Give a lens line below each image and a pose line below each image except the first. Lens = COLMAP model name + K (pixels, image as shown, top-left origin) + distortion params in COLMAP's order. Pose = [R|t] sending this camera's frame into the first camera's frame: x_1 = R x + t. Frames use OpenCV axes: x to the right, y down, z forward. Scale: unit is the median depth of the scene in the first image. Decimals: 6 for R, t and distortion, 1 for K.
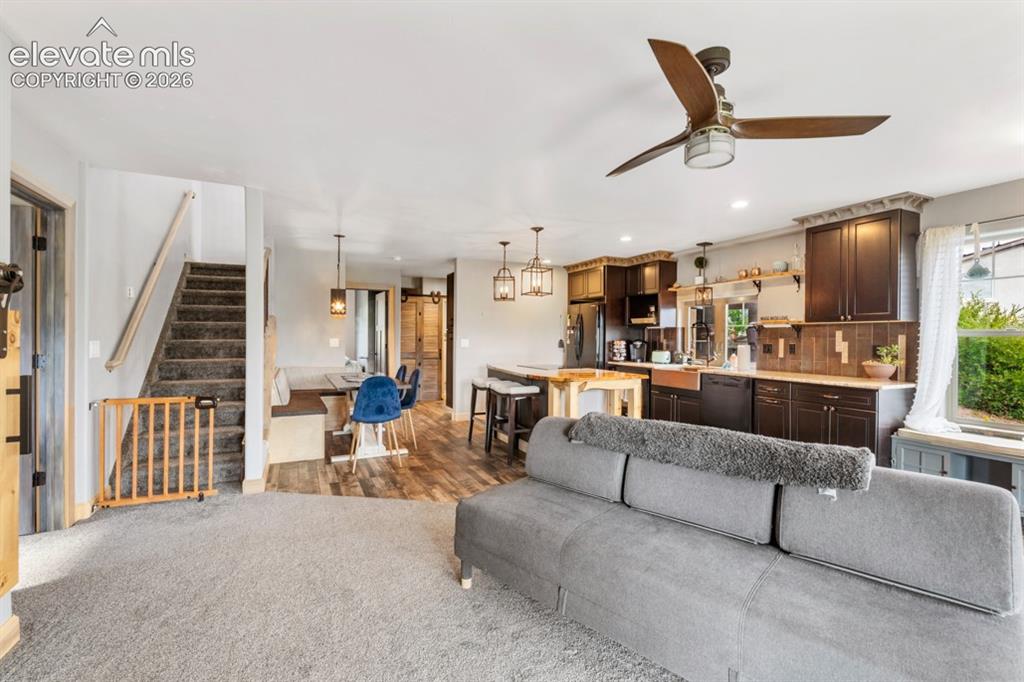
lens RADIAL K [[451.0, 0, 512.0], [0, 451.0, 341.0], [0, 0, 1]] dist [-0.000450, -0.000195]
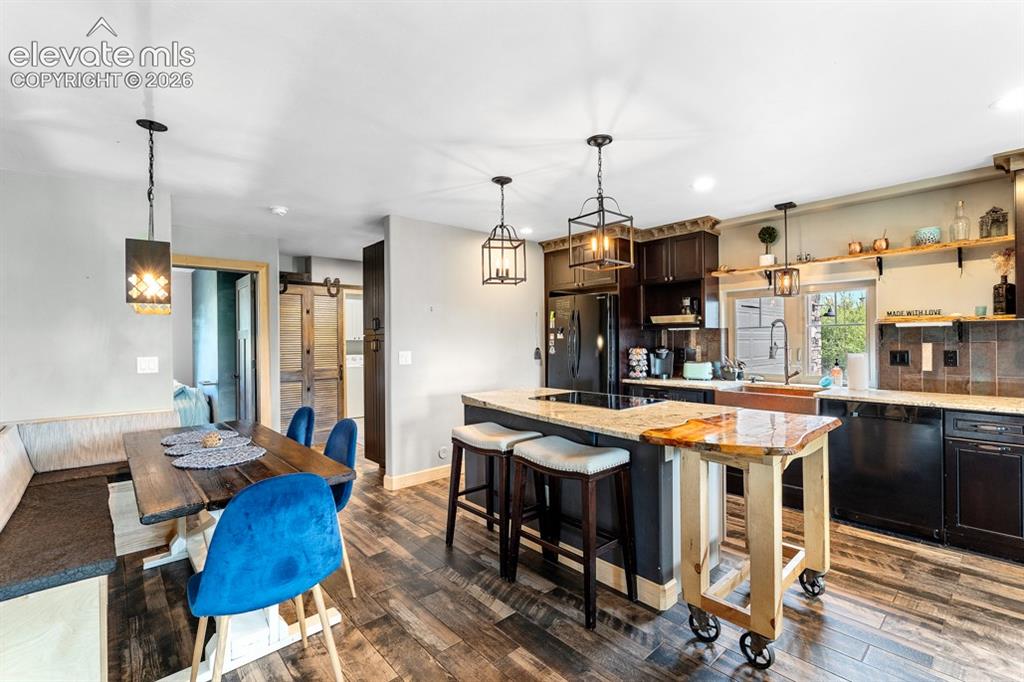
lens RADIAL K [[451.0, 0, 512.0], [0, 451.0, 341.0], [0, 0, 1]] dist [-0.000450, -0.000195]
pose [[0.959938, -0.017189, 0.279686, -0.141728], [0.019071, 0.999810, -0.004008, -0.013289], [-0.279564, 0.009182, 0.960083, 0.396890]]
